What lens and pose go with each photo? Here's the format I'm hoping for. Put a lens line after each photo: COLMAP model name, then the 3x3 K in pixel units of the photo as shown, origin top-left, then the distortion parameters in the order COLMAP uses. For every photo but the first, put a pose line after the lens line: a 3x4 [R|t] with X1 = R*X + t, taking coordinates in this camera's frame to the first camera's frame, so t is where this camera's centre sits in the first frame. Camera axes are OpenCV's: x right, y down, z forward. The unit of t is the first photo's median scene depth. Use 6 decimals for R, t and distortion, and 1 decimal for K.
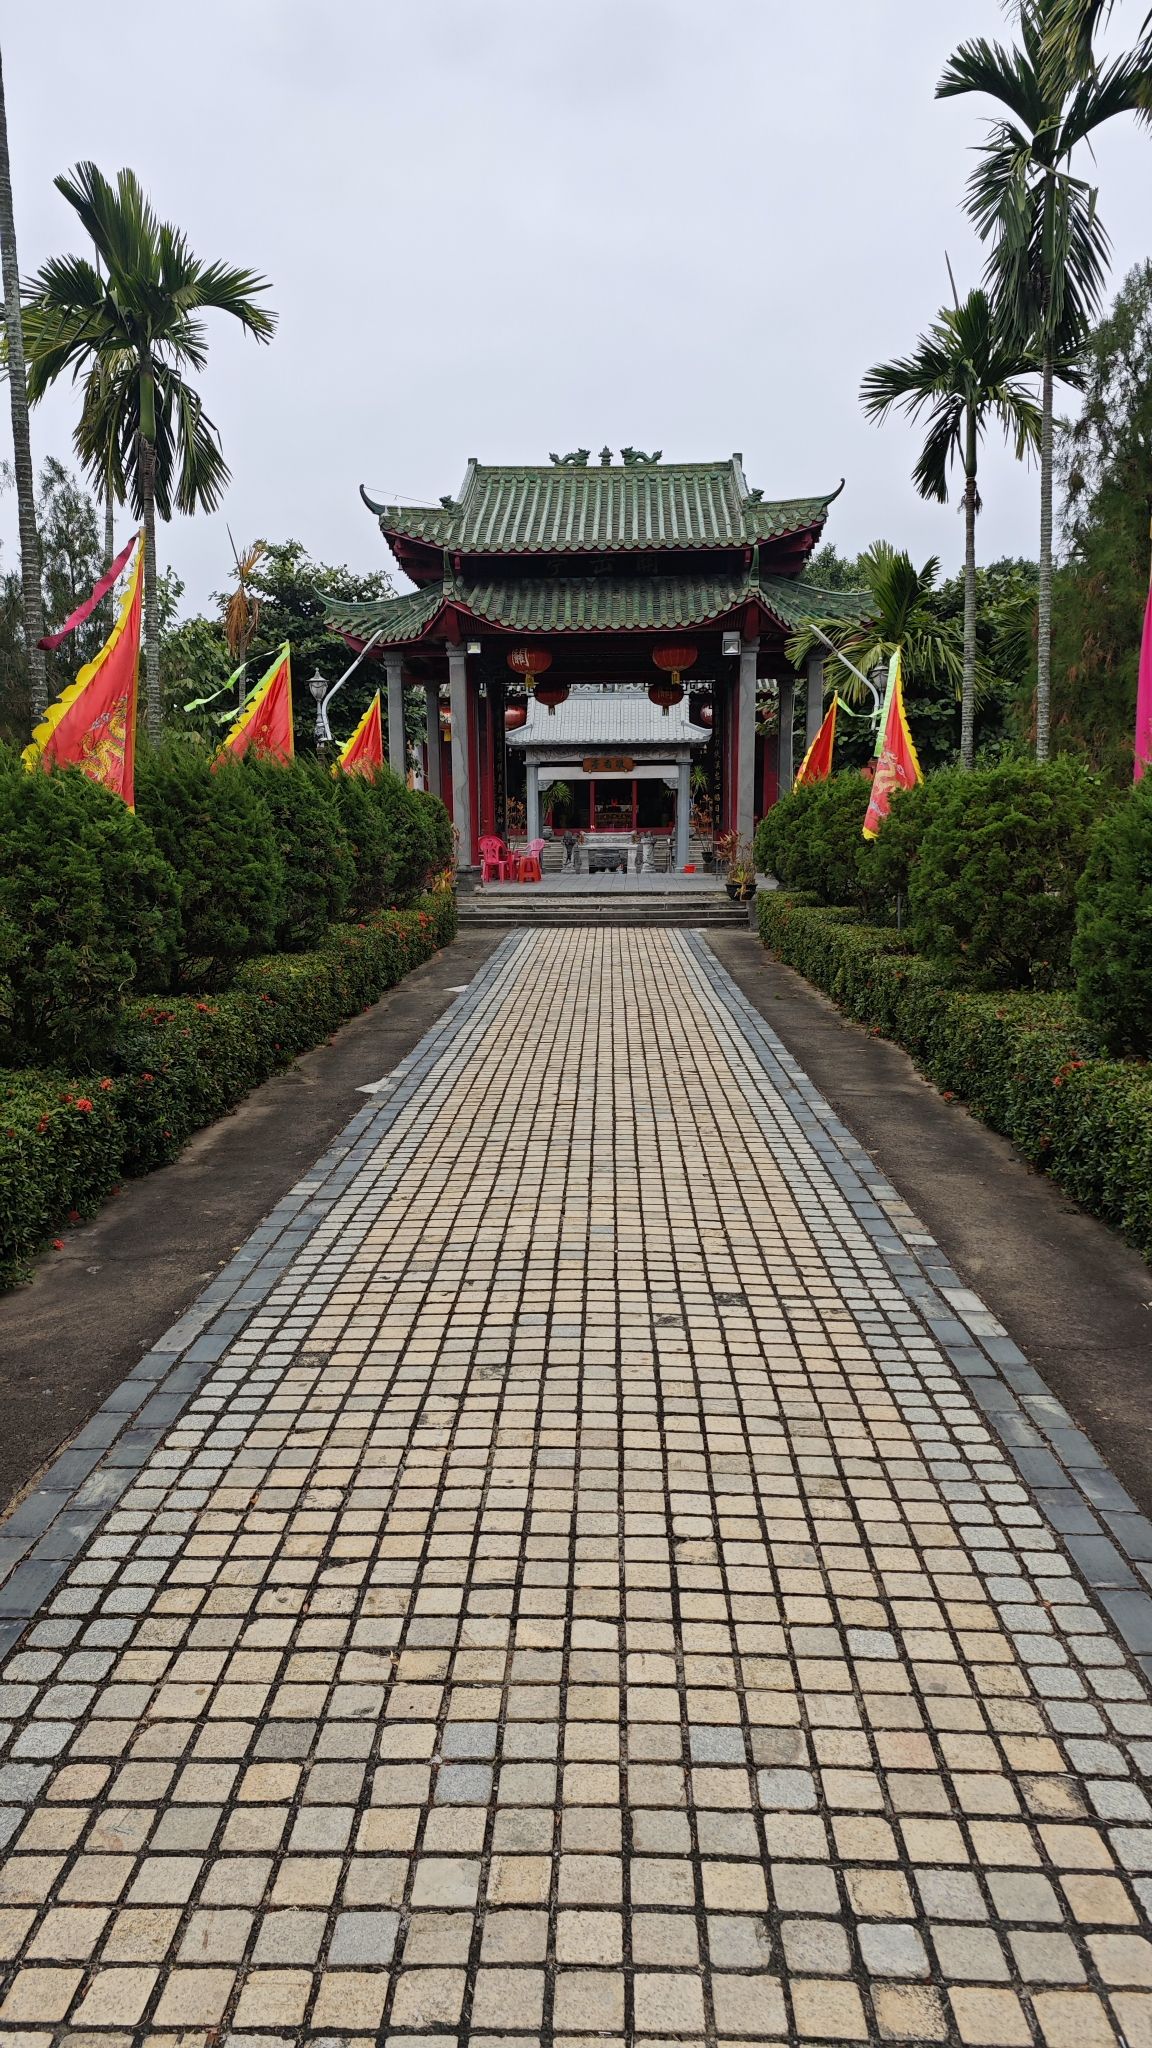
lens RADIAL K [[1389.6, 0, 573.3], [0, 1389.6, 1024.9], [0, 0, 1]] dist [0.000209, 0.000003]
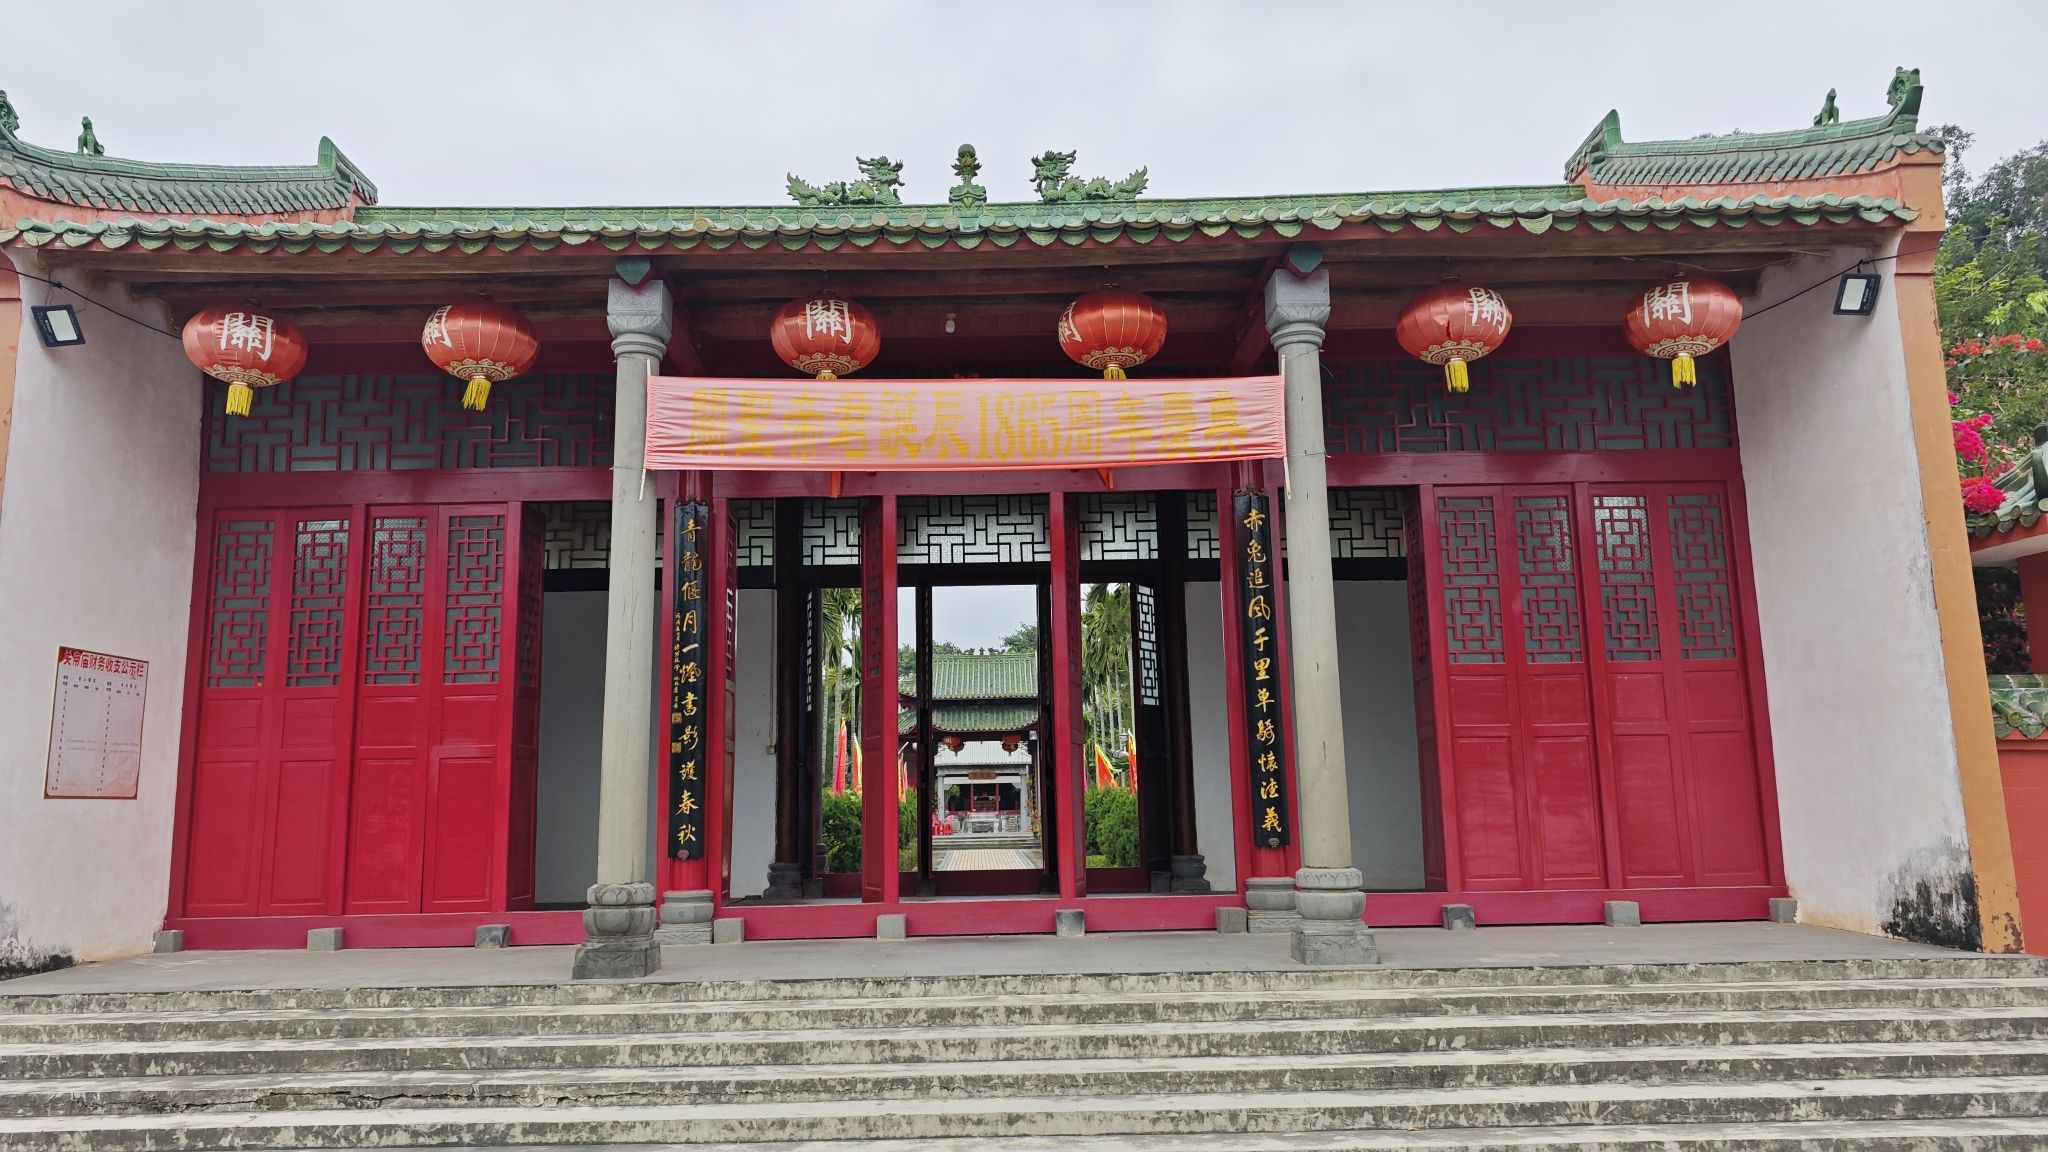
lens RADIAL K [[1389.6, 0, 1021.5], [0, 1389.6, 577.7], [0, 0, 1]] dist [0.000209, 0.000003]
pose [[0.998508, 0.002837, 0.054529, -0.024856], [0.014154, 0.951067, -0.308660, 0.133895], [-0.052736, 0.308971, 0.949608, -0.842098]]
